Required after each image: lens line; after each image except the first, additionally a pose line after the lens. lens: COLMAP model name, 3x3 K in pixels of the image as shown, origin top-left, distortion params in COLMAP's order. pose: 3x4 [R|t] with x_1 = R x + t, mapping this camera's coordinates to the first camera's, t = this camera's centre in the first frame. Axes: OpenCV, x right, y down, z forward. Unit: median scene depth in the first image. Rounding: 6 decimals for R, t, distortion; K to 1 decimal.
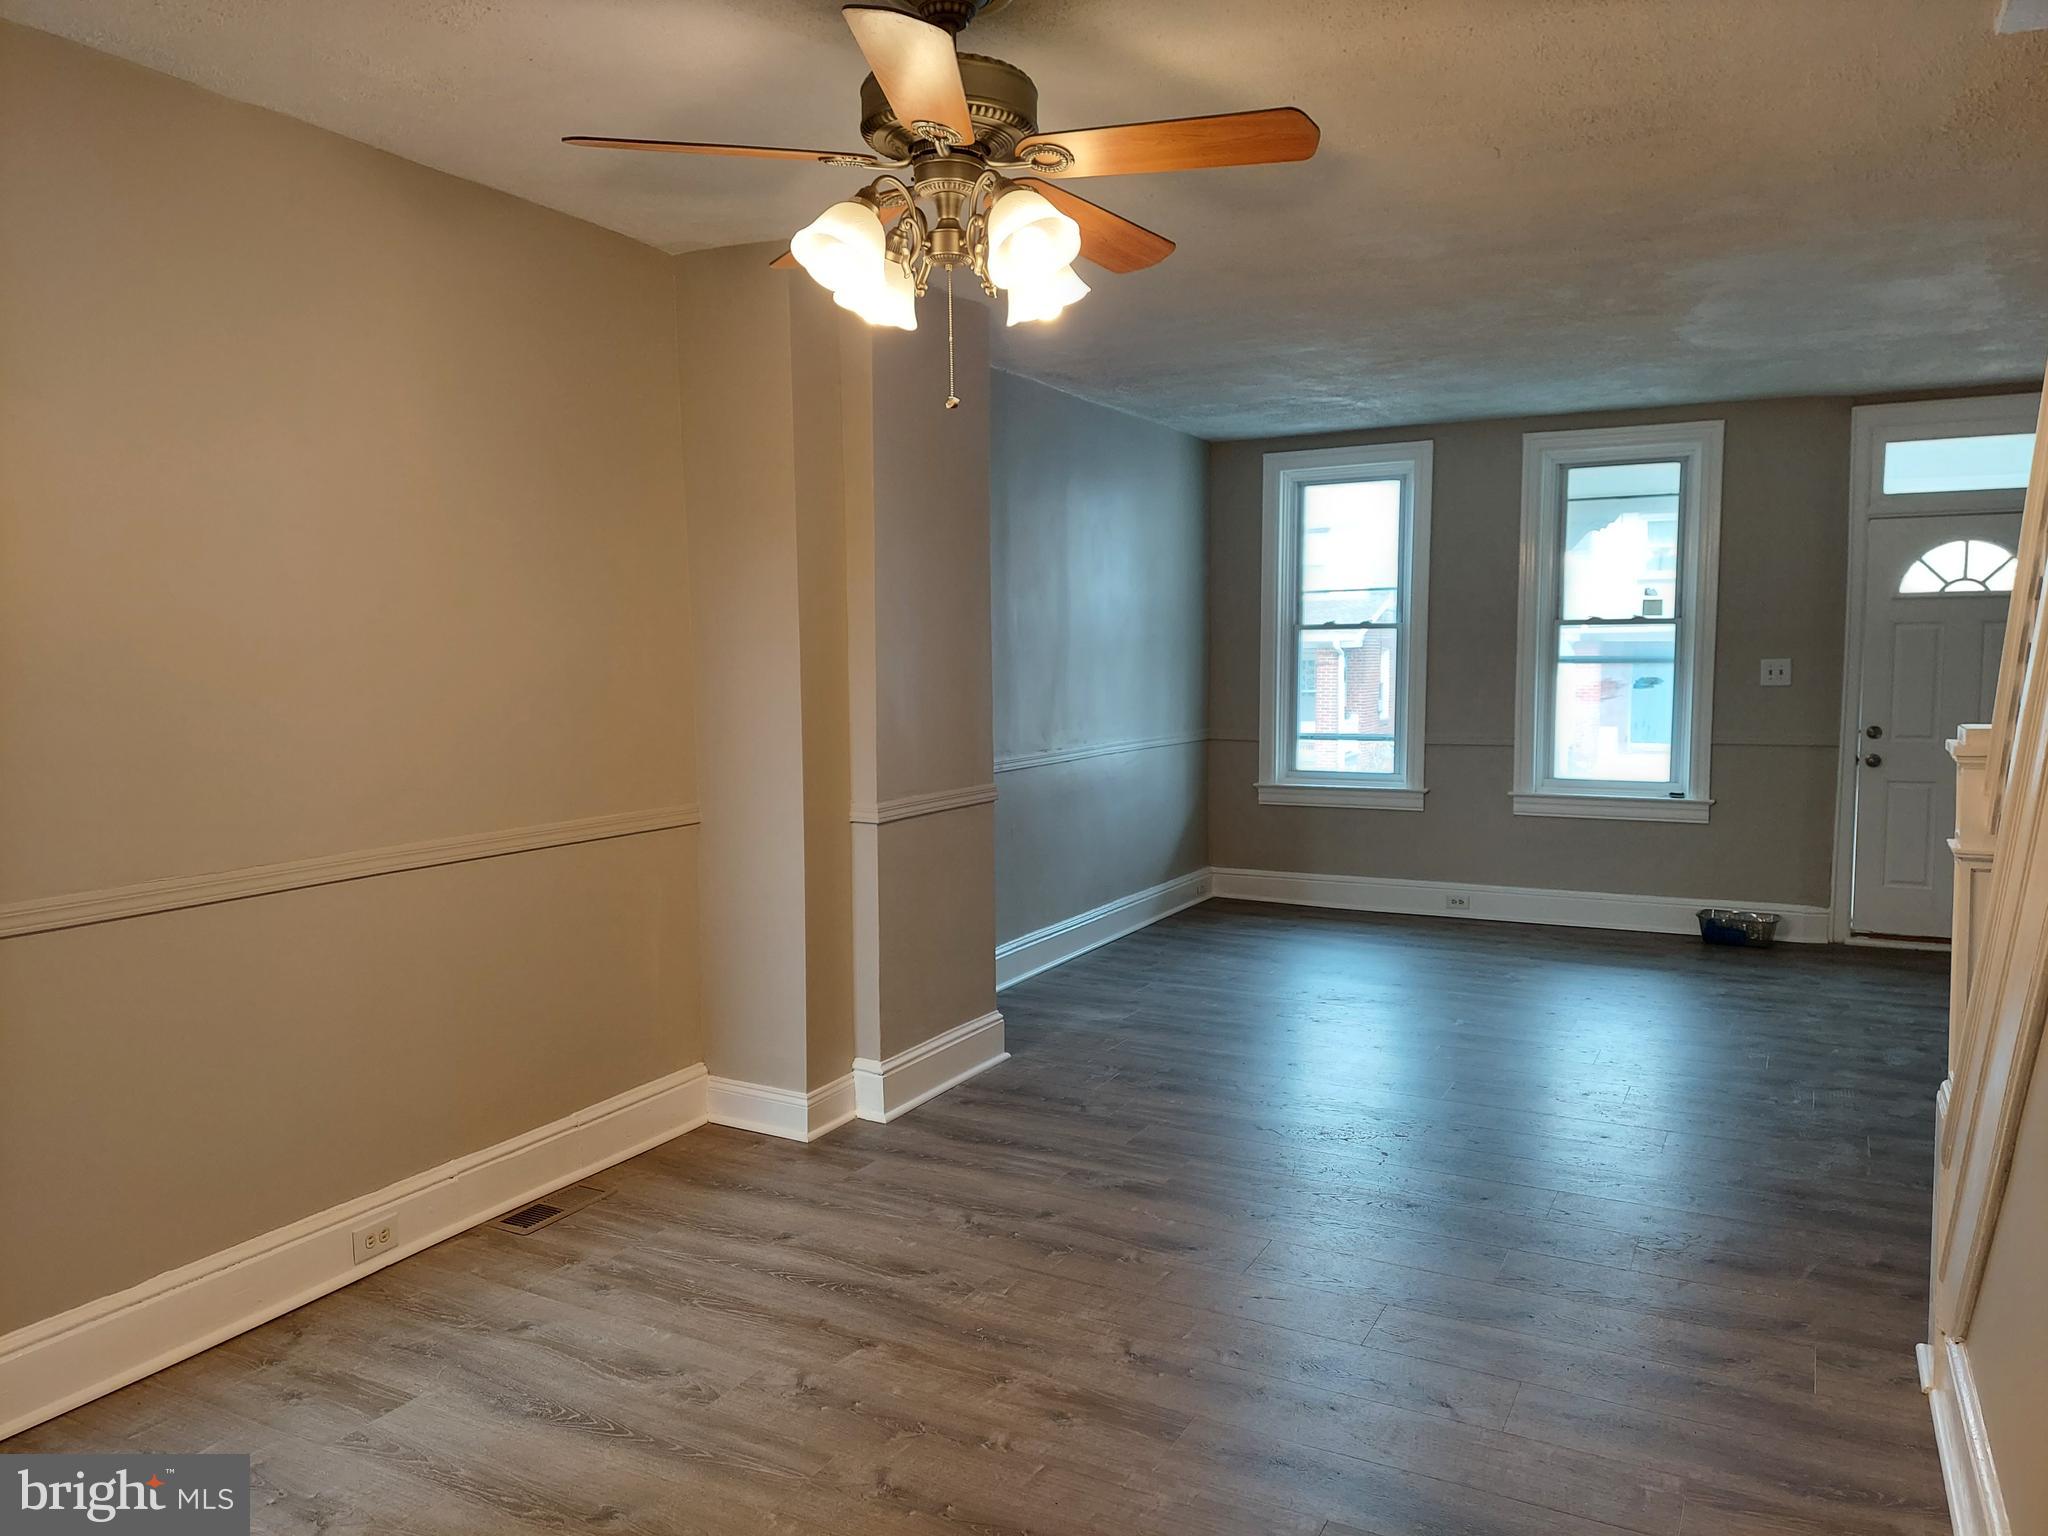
lens RADIAL K [[1463.5, 0, 1020.3], [0, 1463.5, 783.1], [0, 0, 1]] dist [0.077028, -0.056030]
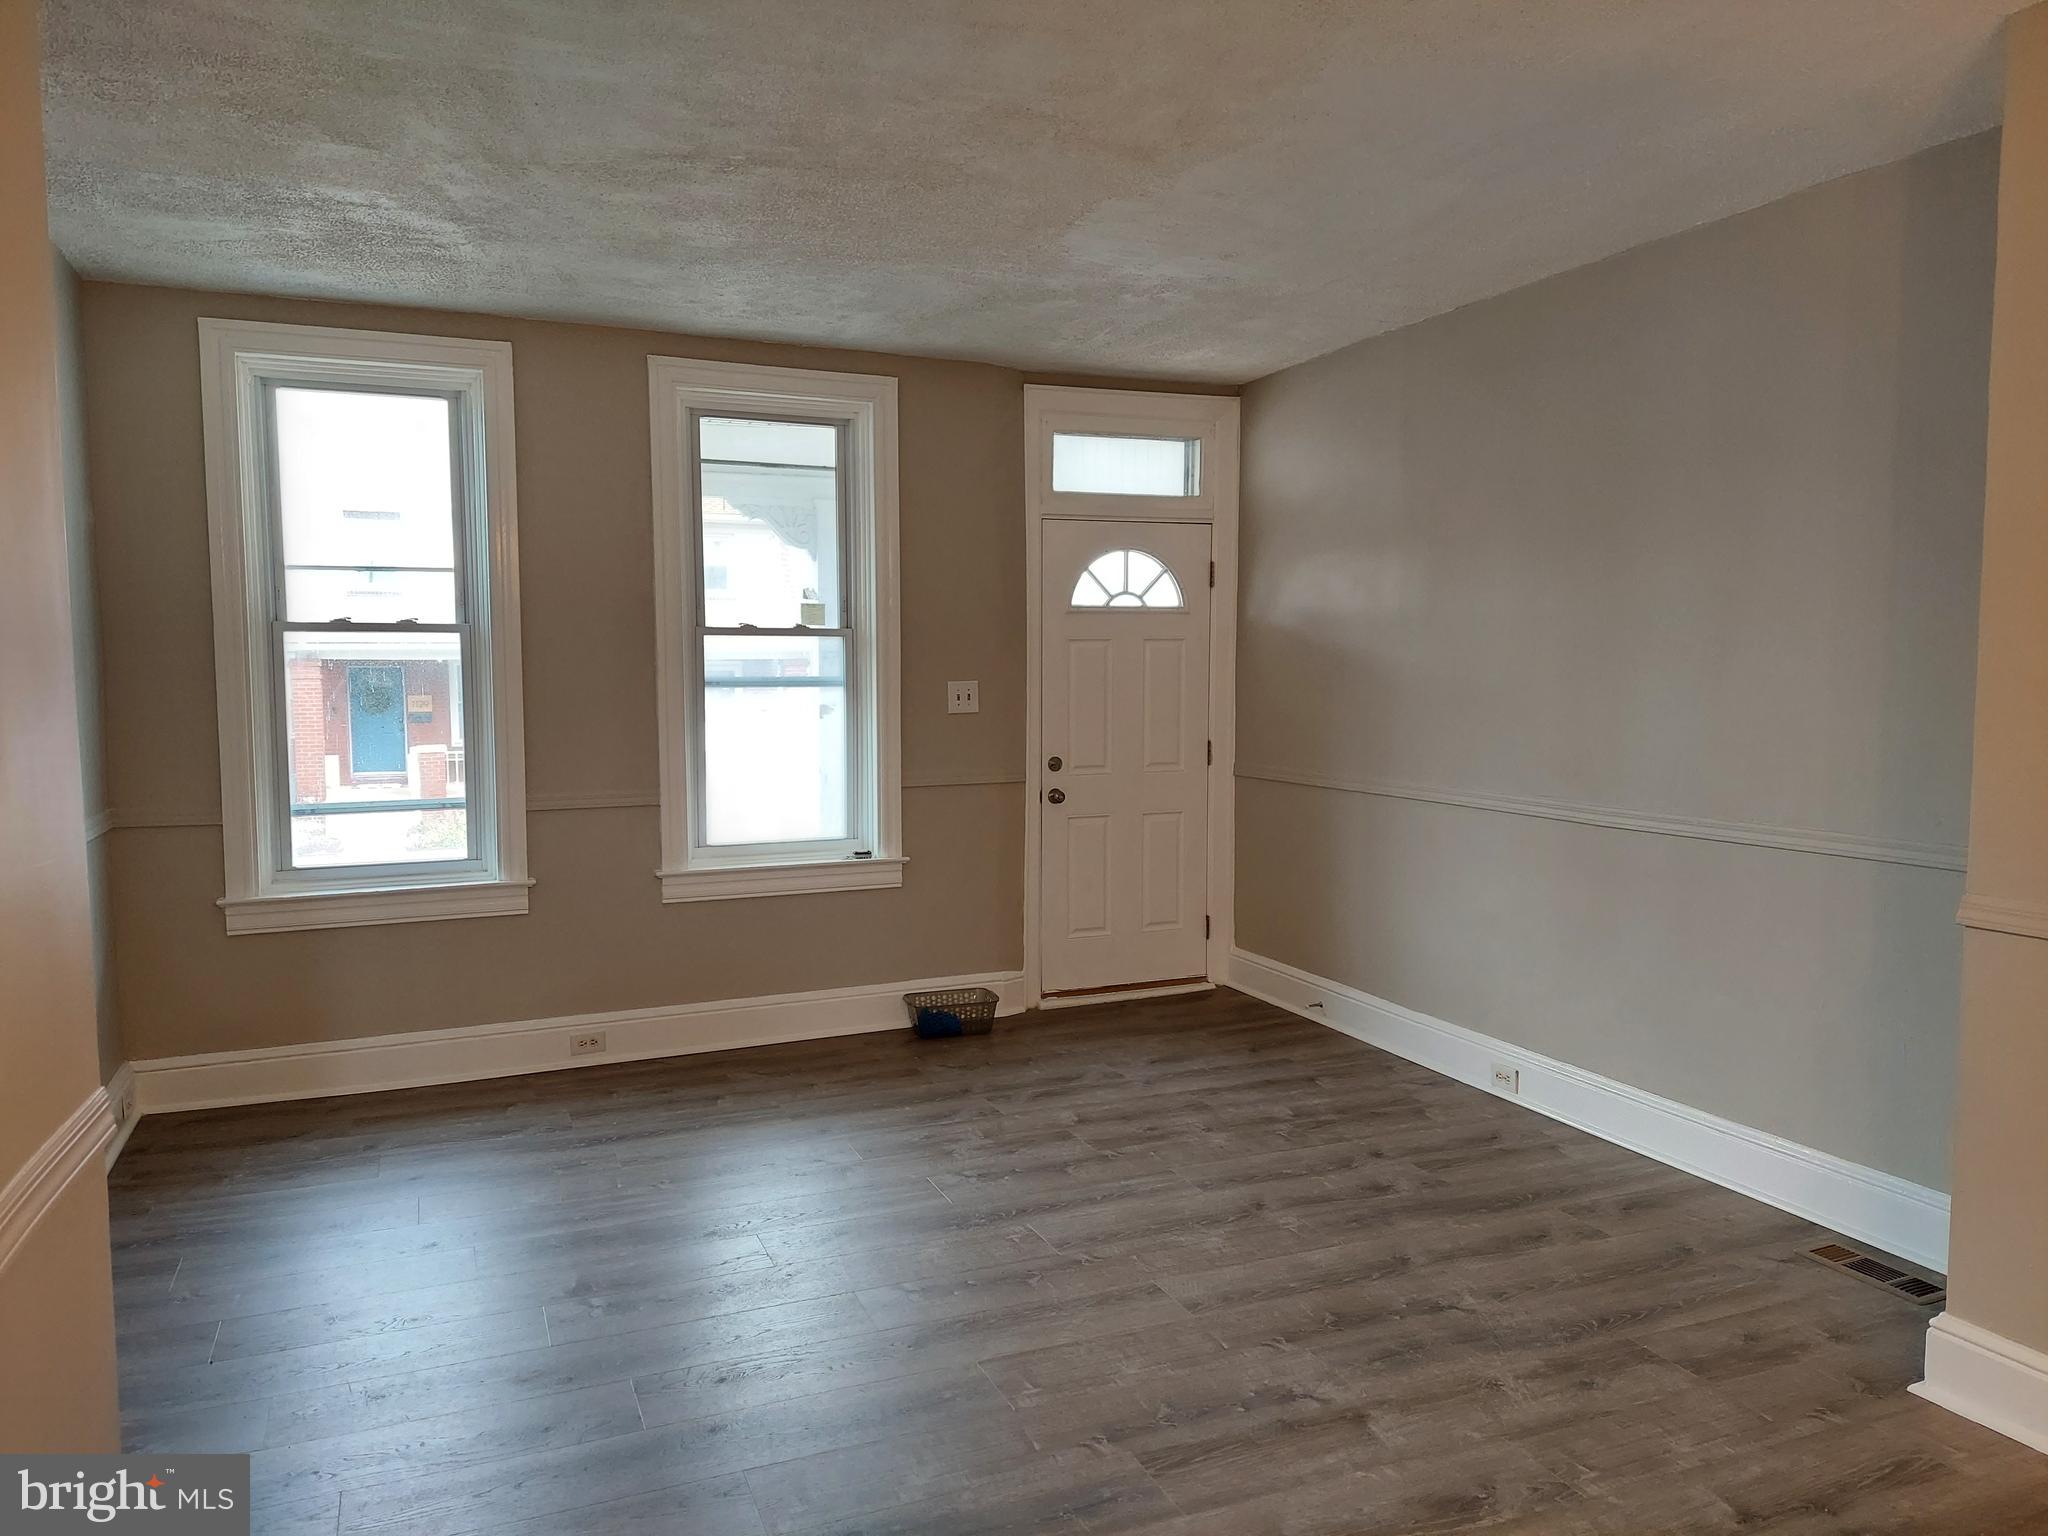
lens RADIAL K [[1463.5, 0, 1033.2], [0, 1463.5, 783.5], [0, 0, 1]] dist [0.077028, -0.056030]
pose [[0.626563, -0.060677, 0.777005, -0.097451], [0.070854, 0.997271, 0.020743, -0.038404], [-0.776143, 0.042057, 0.629153, 0.436250]]
